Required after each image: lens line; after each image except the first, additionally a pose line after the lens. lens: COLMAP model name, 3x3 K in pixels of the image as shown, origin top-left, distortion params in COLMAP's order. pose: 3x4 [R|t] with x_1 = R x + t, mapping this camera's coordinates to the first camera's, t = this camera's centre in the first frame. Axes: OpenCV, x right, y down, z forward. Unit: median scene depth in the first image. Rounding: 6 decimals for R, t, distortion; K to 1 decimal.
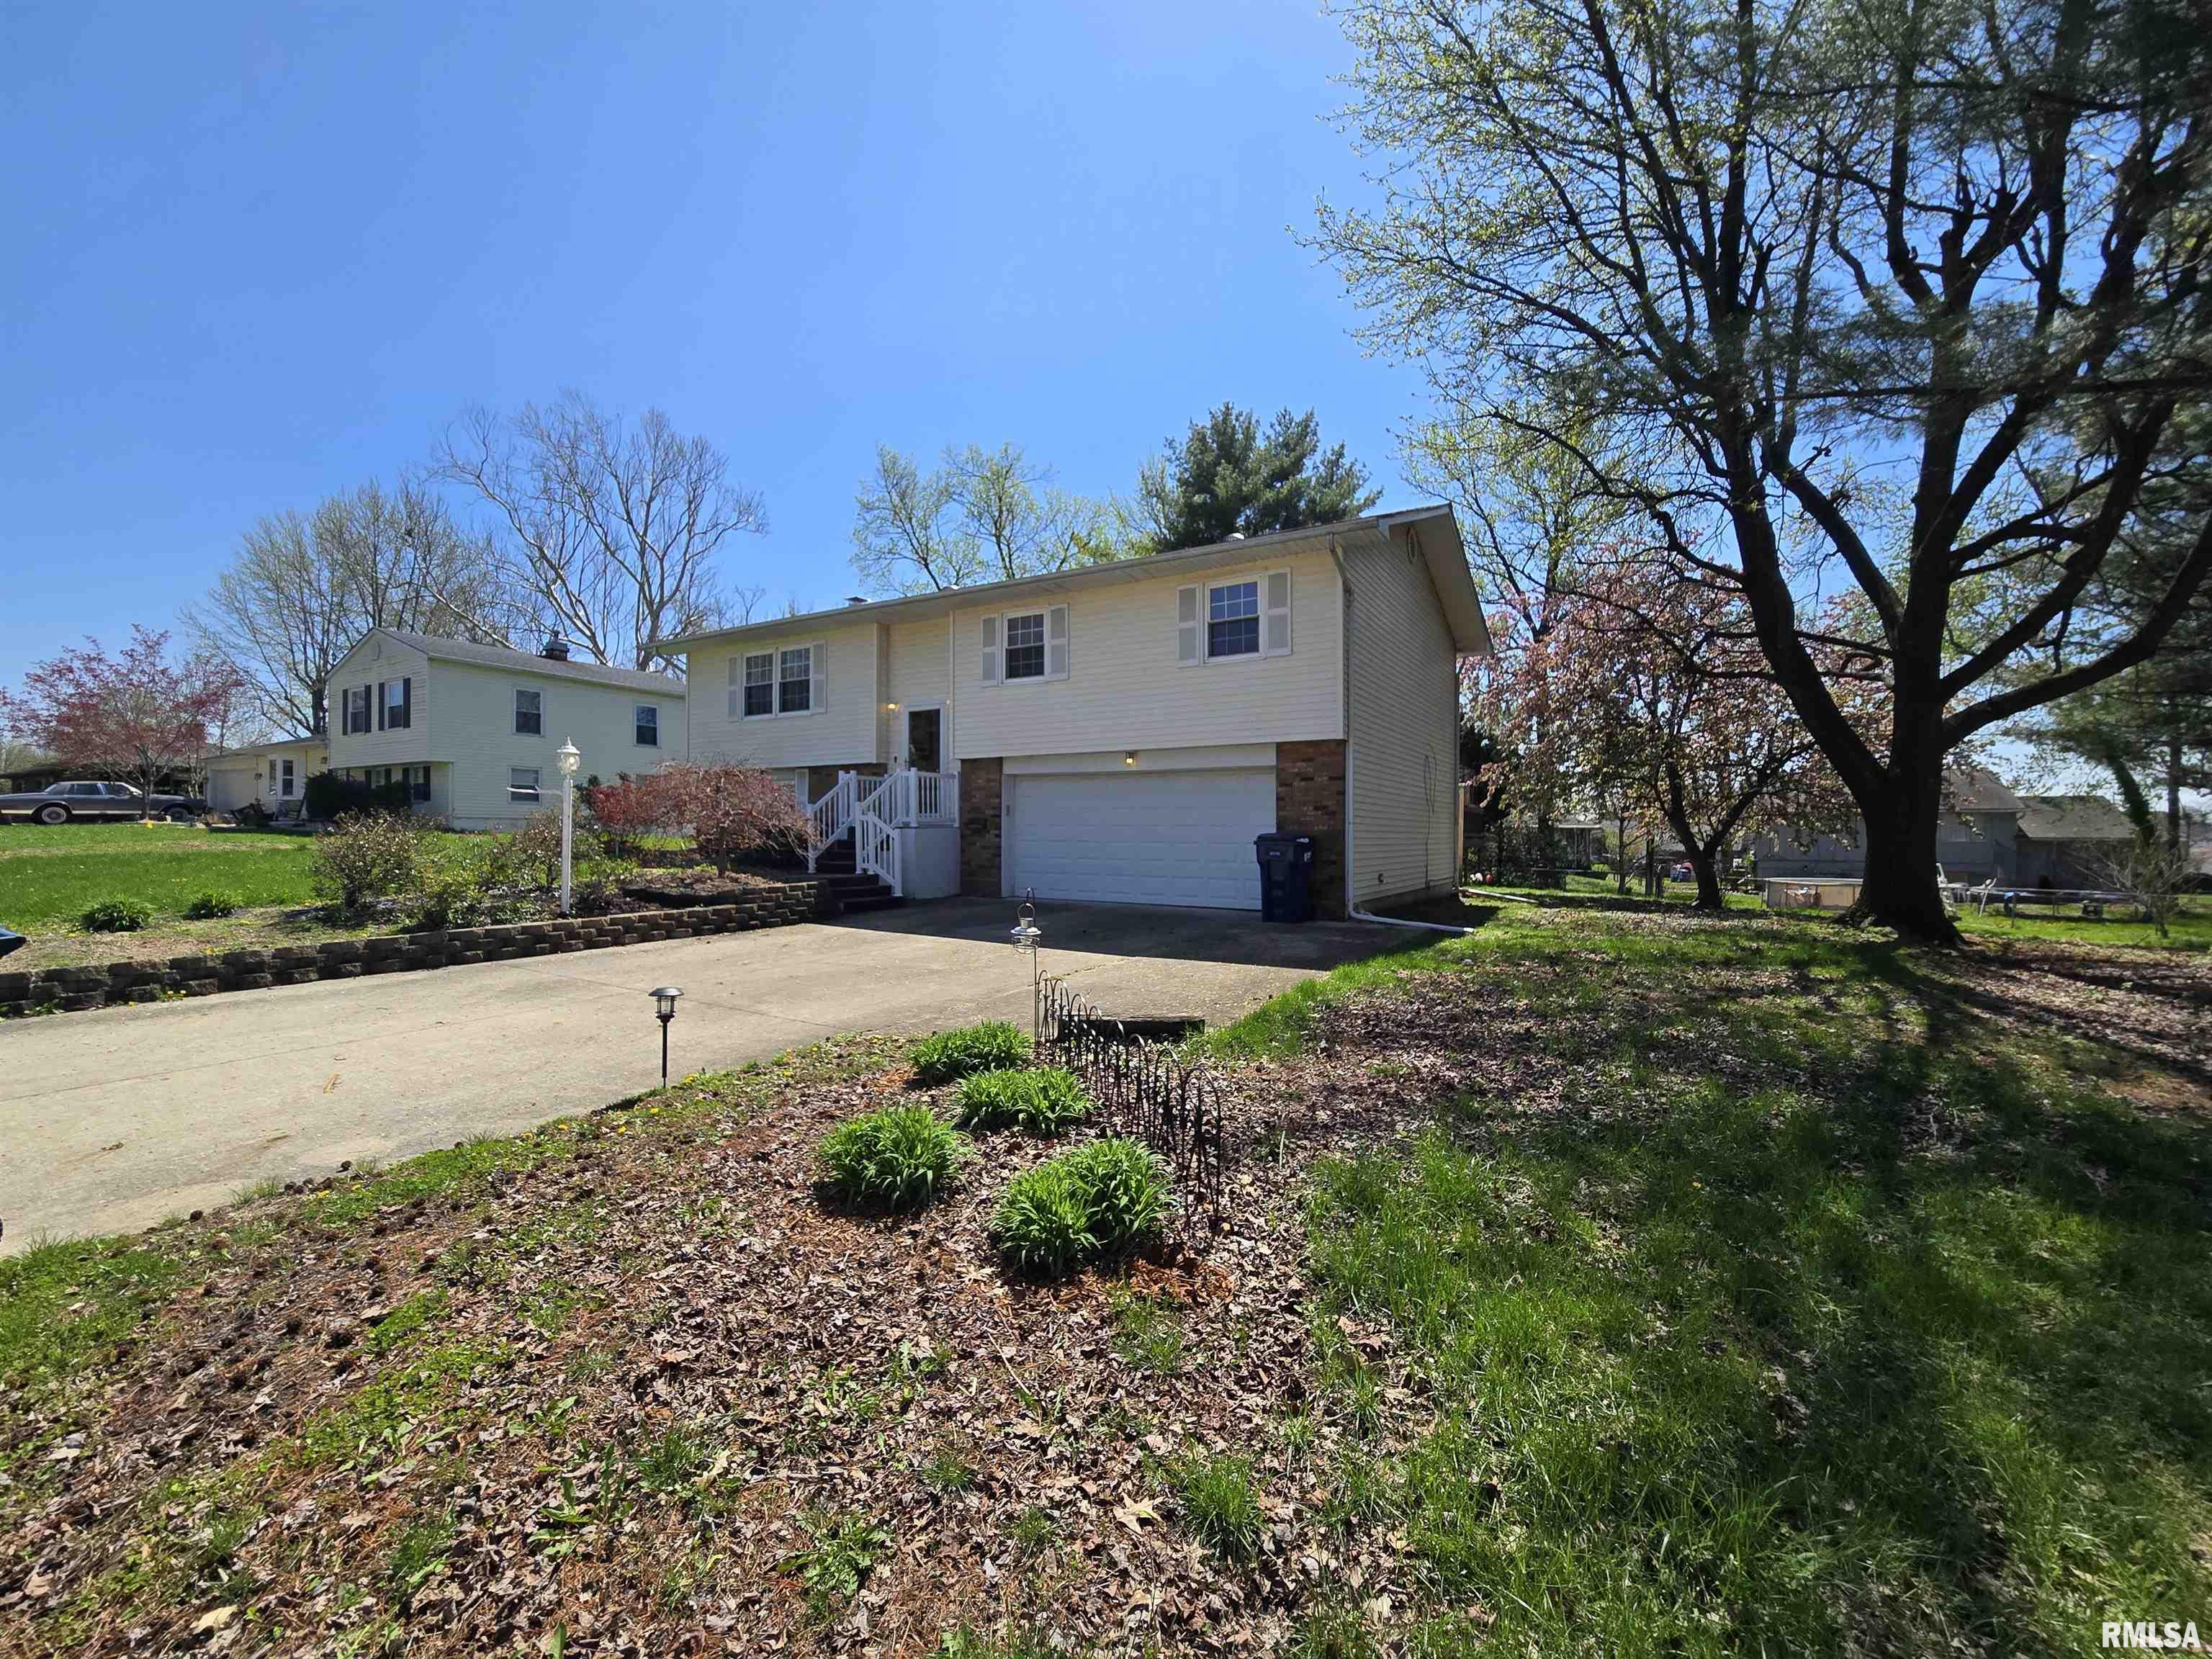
lens RADIAL K [[907.8, 0, 1107.1], [0, 907.8, 826.8], [0, 0, 1]] dist [-0.000656, 0.001671]
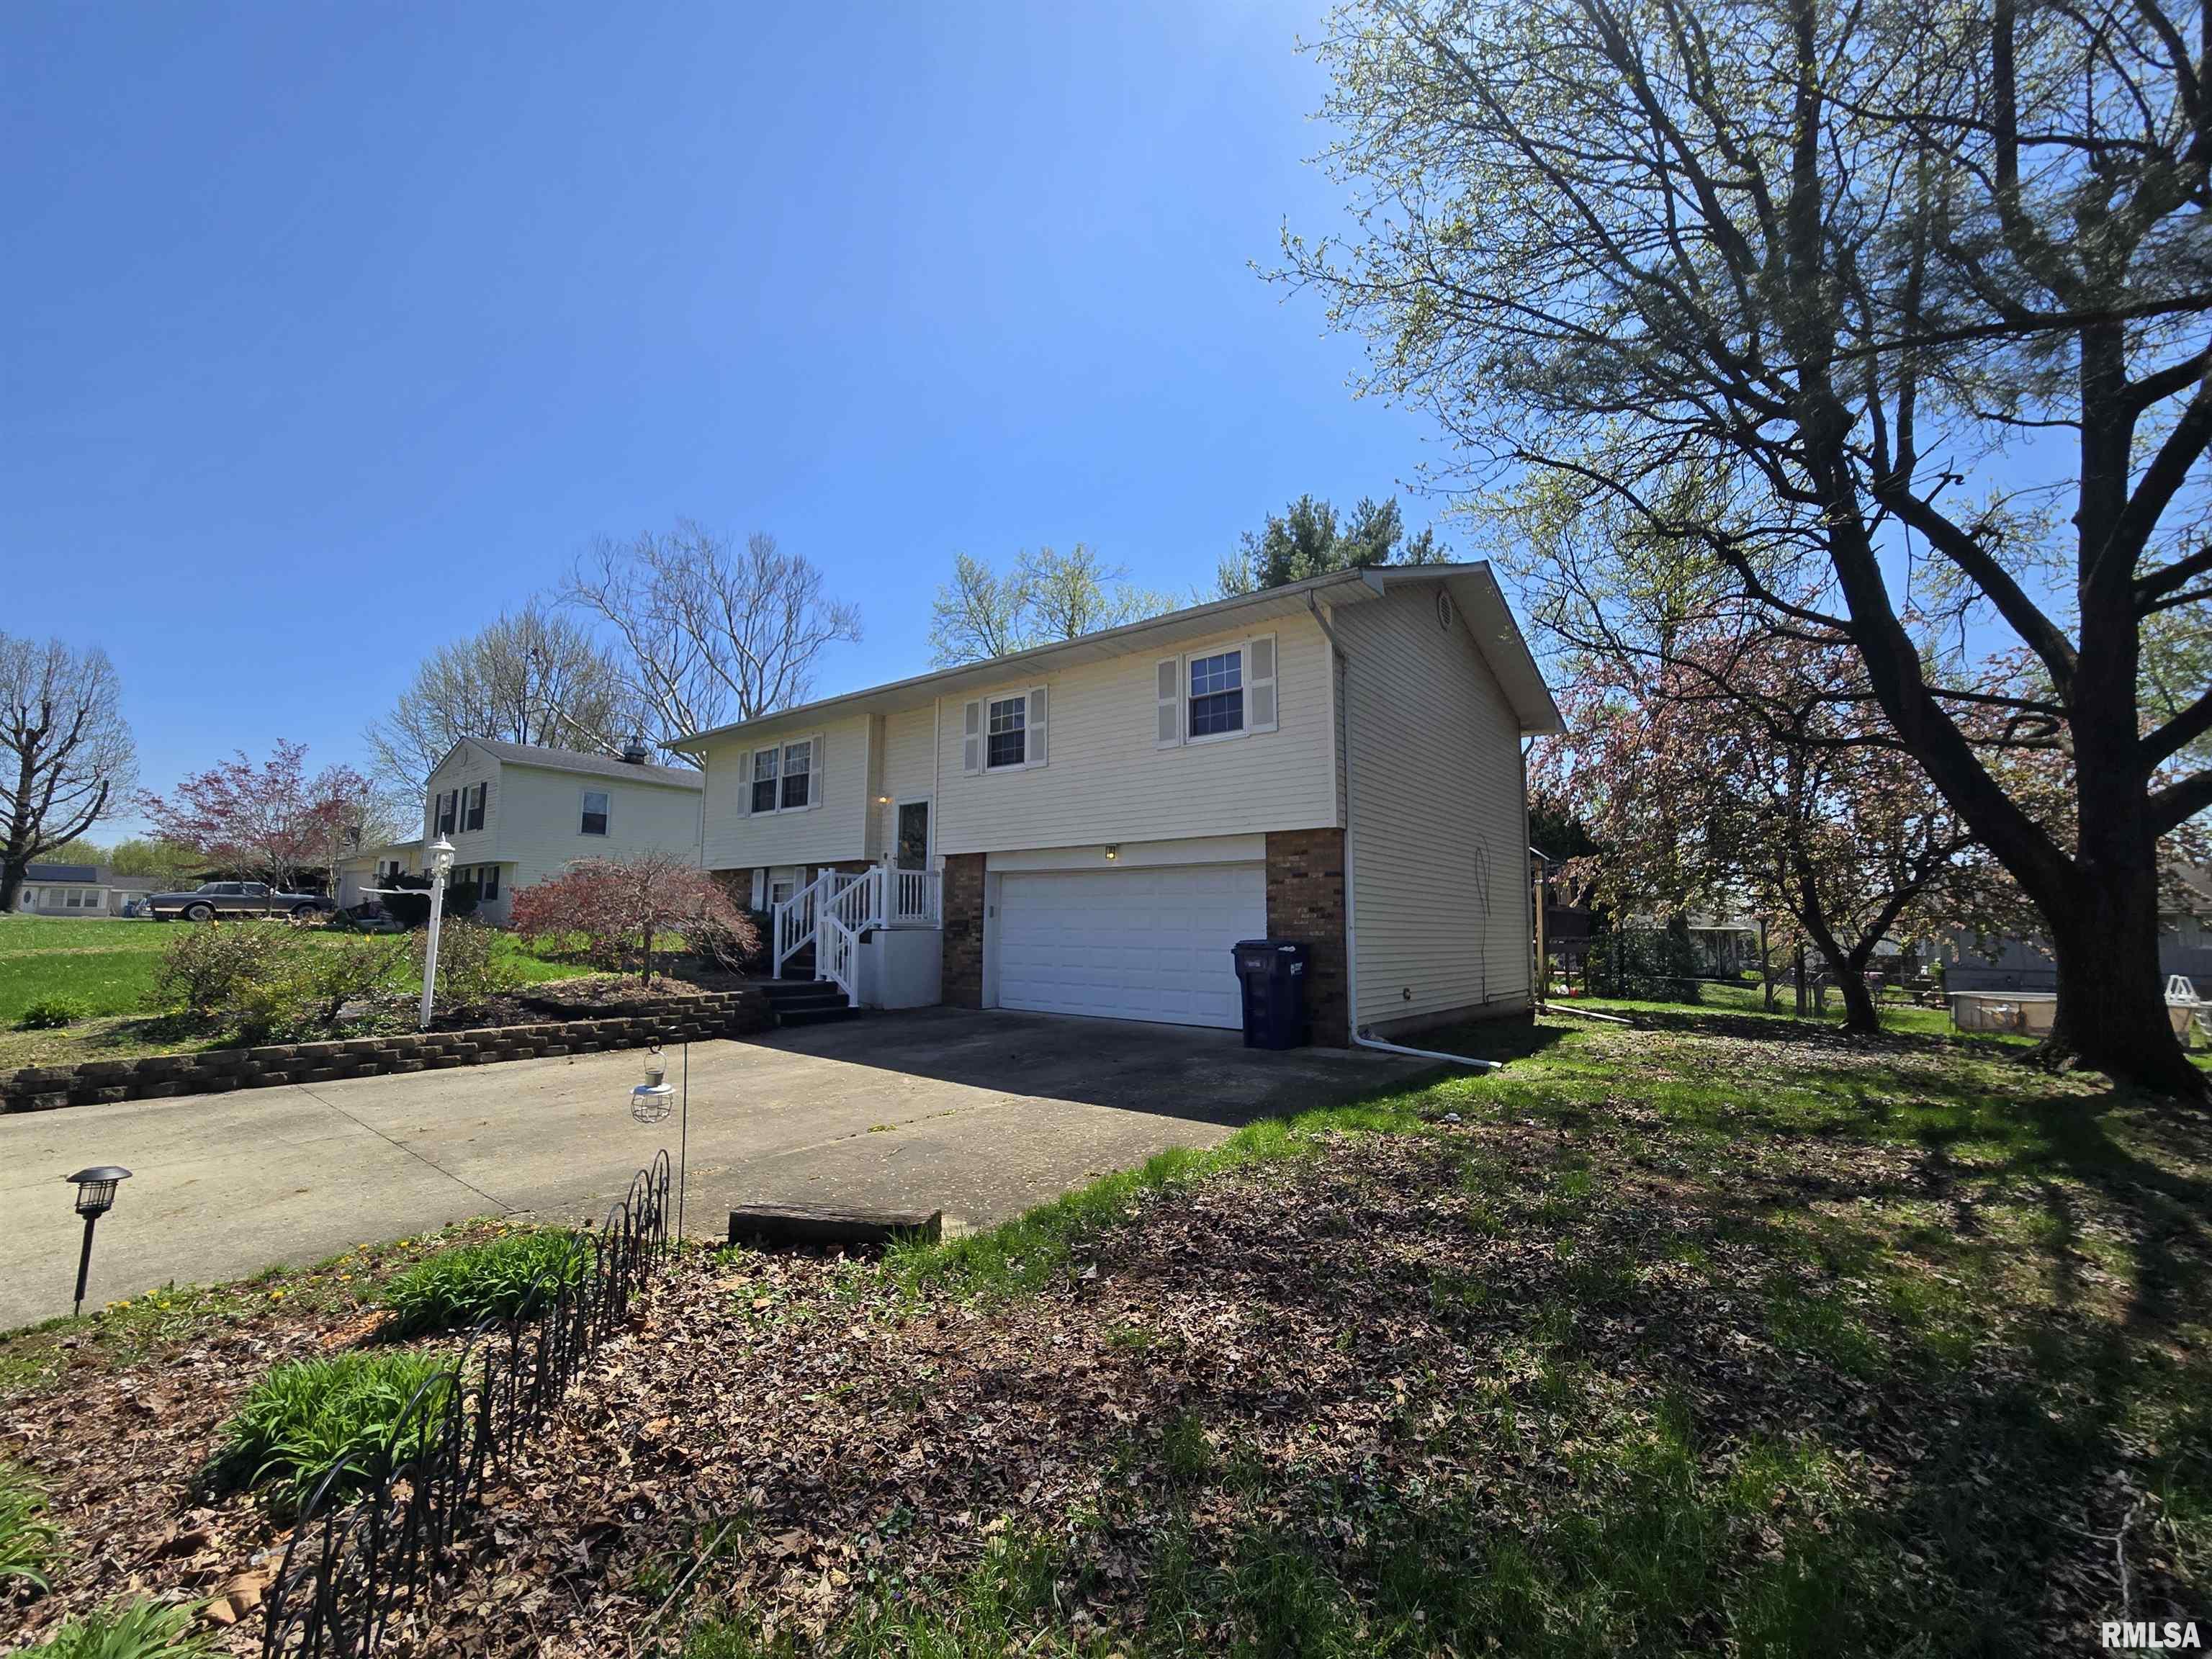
lens RADIAL K [[907.8, 0, 1104.4], [0, 907.8, 827.5], [0, 0, 1]] dist [-0.000656, 0.001671]
pose [[0.991624, -0.010183, -0.128758, 0.129452], [-0.003628, 0.994298, -0.106572, -0.005248], [0.129109, 0.106147, 0.985933, 0.120098]]
